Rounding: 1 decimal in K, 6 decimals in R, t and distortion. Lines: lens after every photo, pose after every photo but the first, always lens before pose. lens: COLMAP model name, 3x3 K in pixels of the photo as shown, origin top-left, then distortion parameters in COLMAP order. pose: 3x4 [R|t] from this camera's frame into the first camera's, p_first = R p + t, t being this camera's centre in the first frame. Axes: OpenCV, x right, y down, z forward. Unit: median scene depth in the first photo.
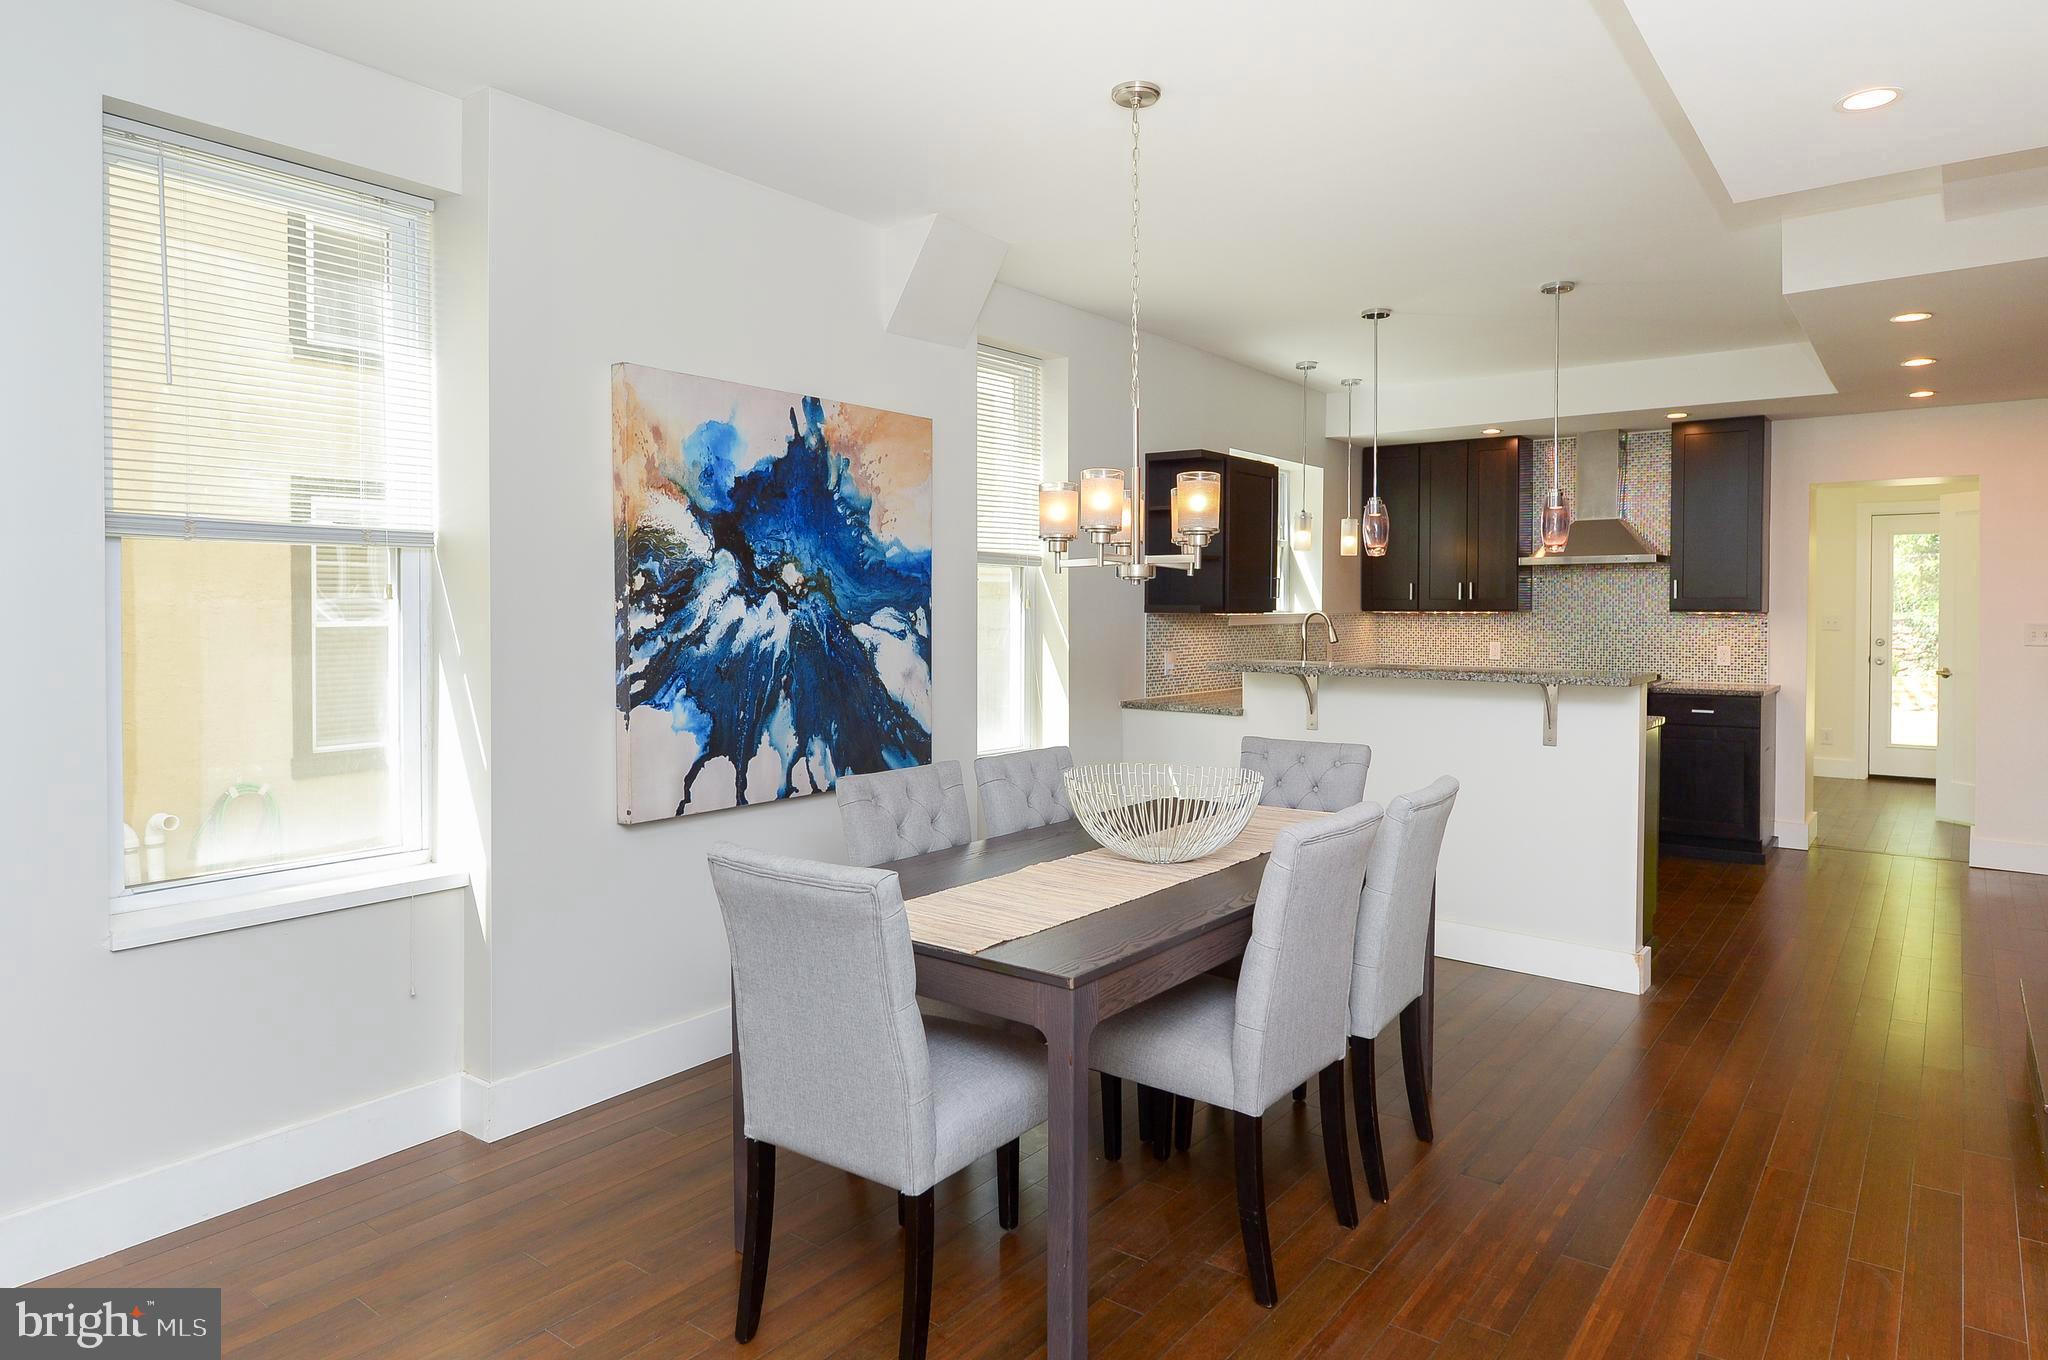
lens RADIAL K [[1233.8, 0, 1023.0], [0, 1233.8, 643.0], [0, 0, 1]] dist [0.002505, 0.000203]
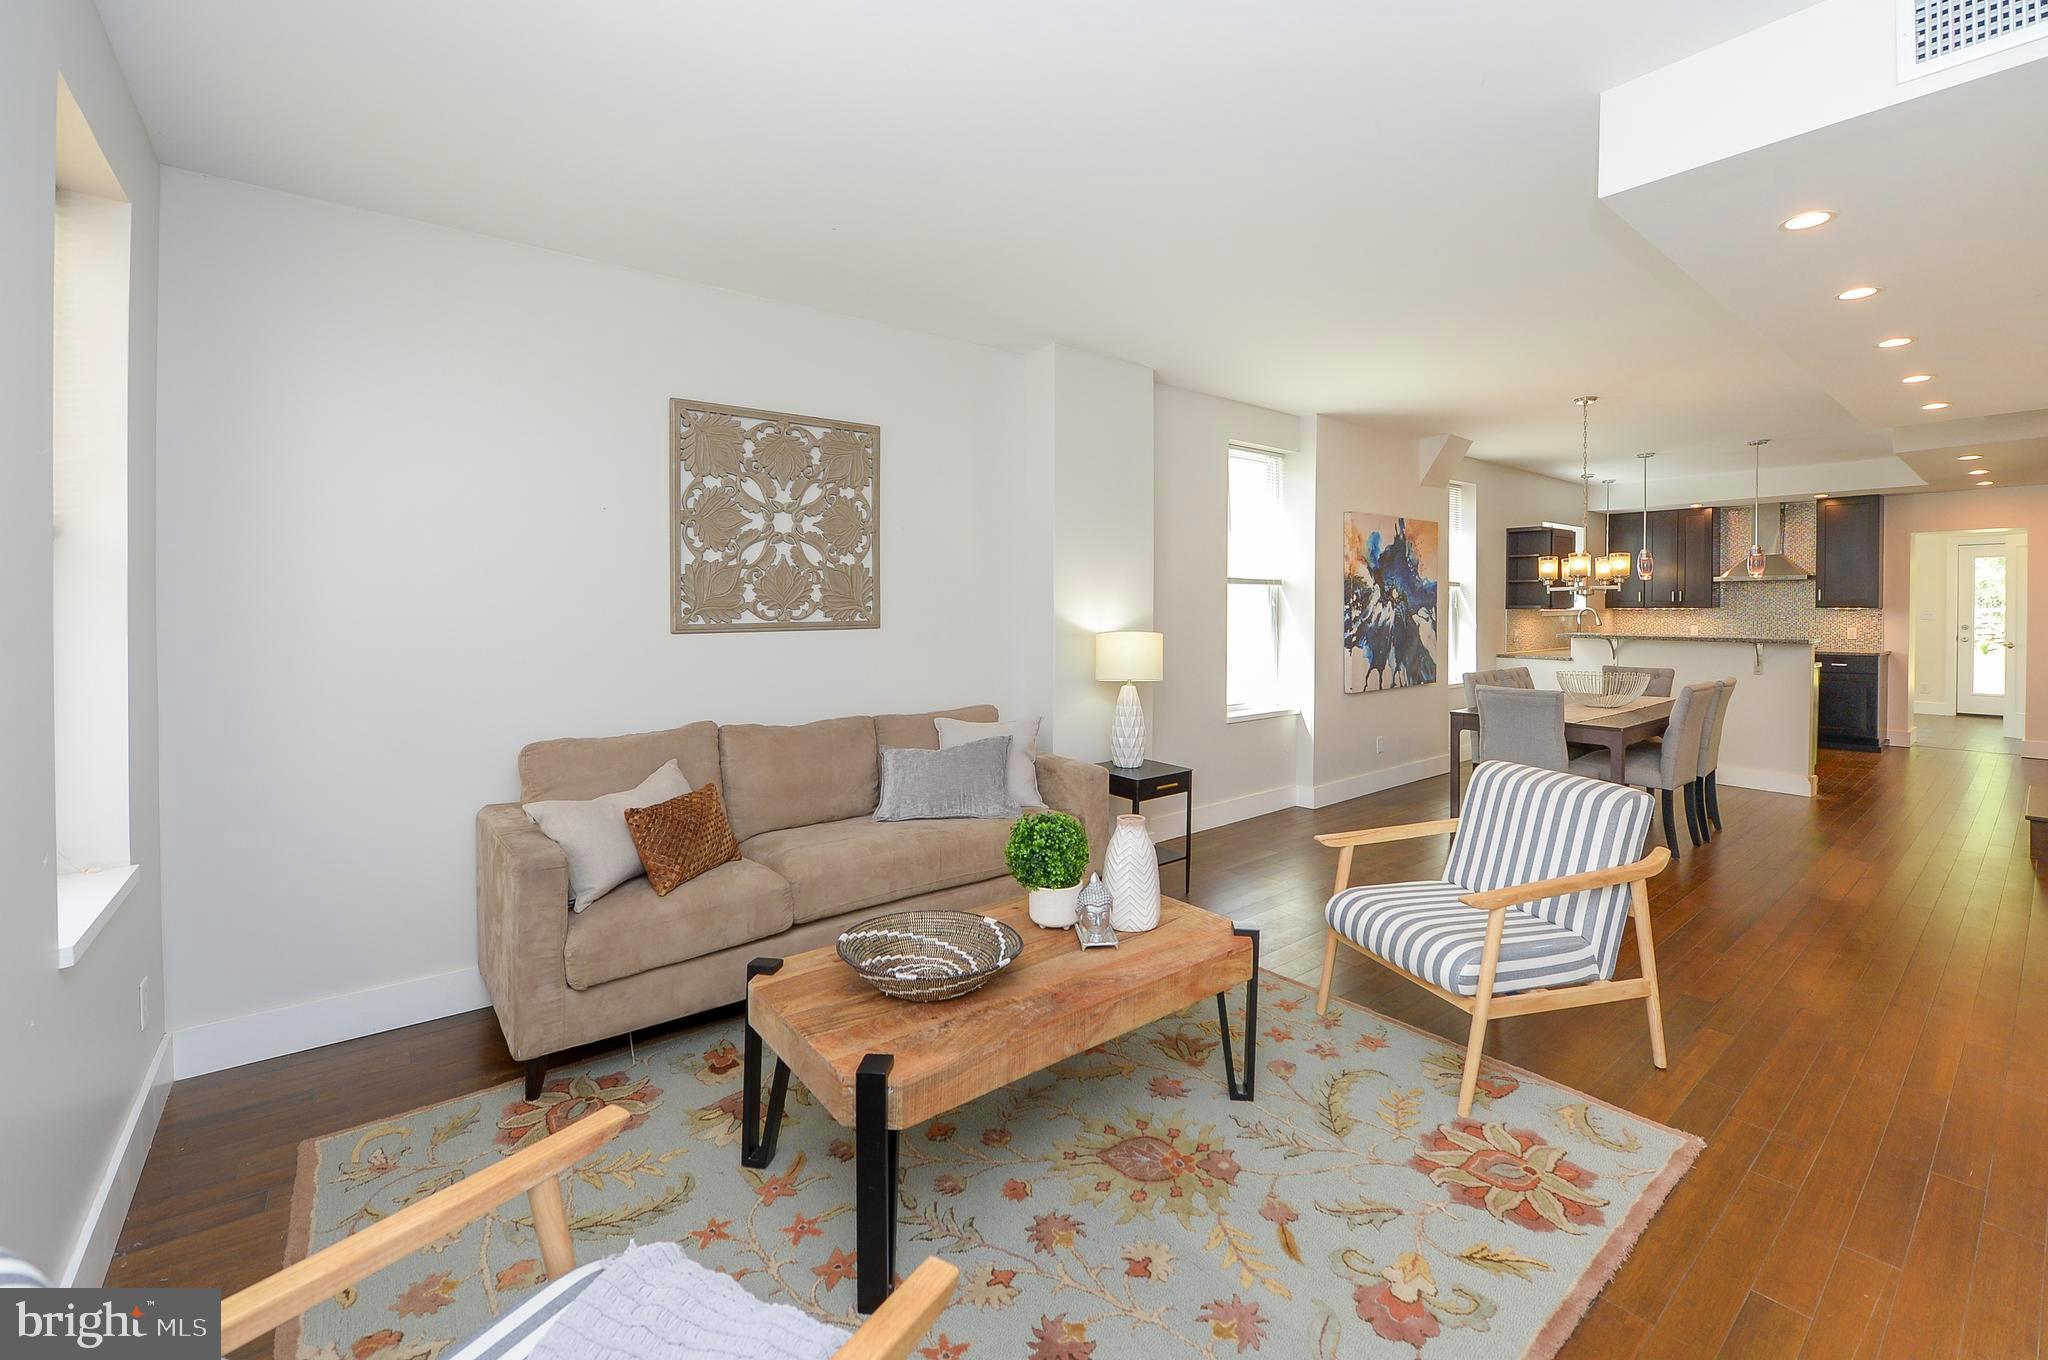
lens RADIAL K [[832.7, 0, 1027.4], [0, 832.7, 623.3], [0, 0, 1]] dist [-0.019898, -0.000123]
pose [[0.966642, 0.002199, -0.256122, -0.453067], [-0.003814, 0.999976, -0.005810, 0.013393], [0.256103, 0.006593, 0.966627, -0.705665]]
